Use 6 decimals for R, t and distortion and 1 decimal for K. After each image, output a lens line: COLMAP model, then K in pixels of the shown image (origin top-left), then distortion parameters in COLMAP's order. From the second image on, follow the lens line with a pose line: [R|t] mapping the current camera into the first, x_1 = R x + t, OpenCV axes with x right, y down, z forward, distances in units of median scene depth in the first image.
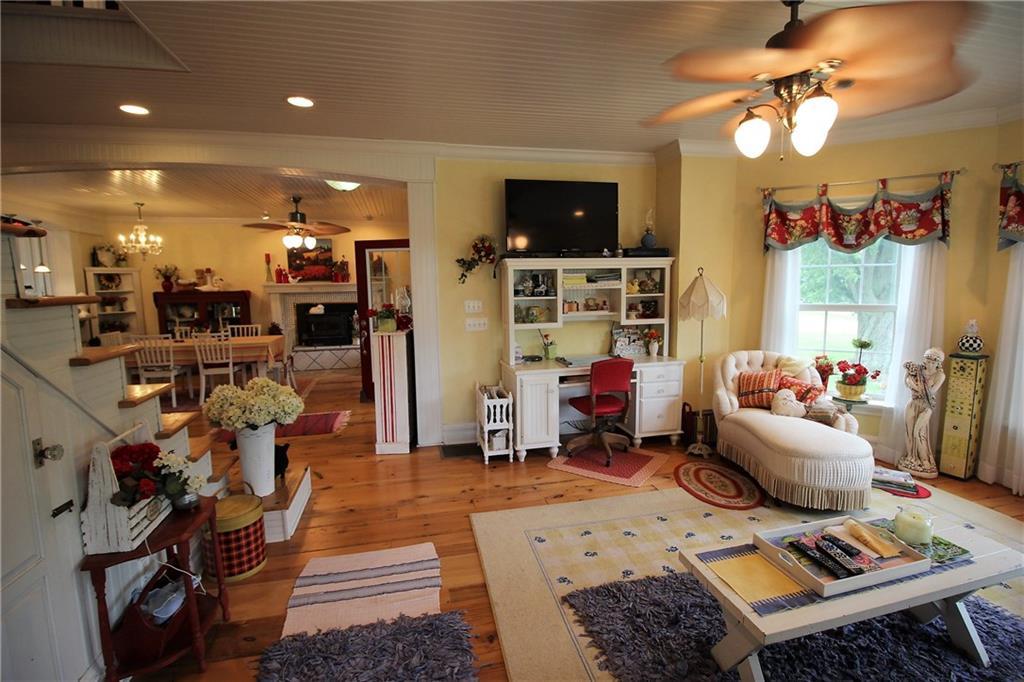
lens RADIAL K [[476.6, 0, 512.9], [0, 476.6, 338.7], [0, 0, 1]] dist [-0.011178, -0.006420]
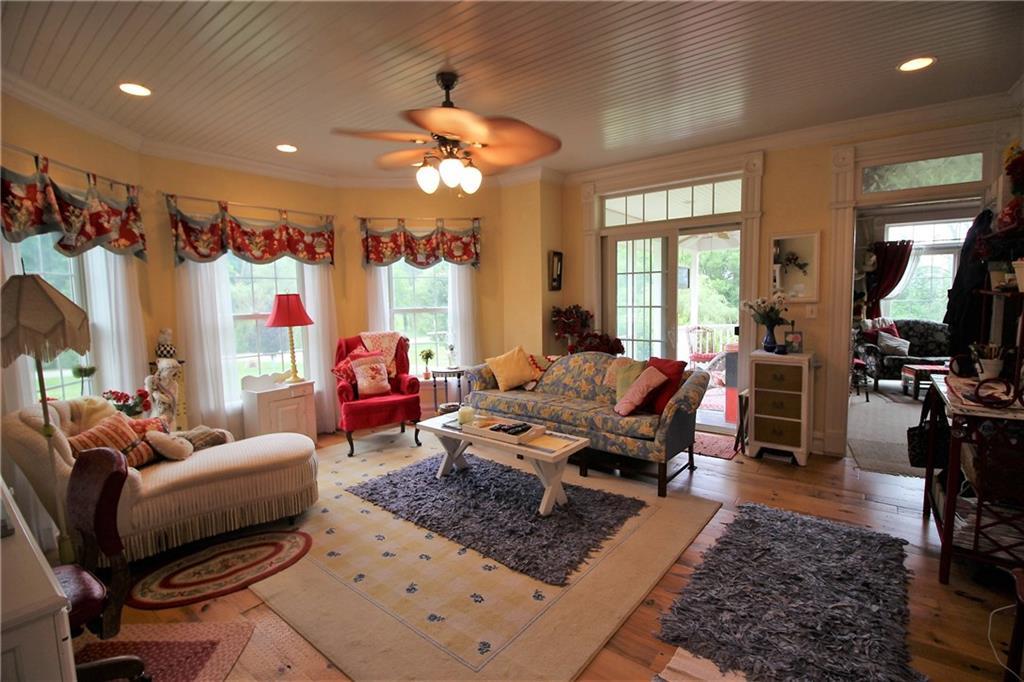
lens RADIAL K [[476.6, 0, 511.2], [0, 476.6, 338.3], [0, 0, 1]] dist [-0.011178, -0.006420]
pose [[-0.635532, -0.041413, 0.770963, -0.409489], [0.121079, 0.980859, 0.152497, -0.095261], [-0.762522, 0.190264, -0.618353, 1.134114]]
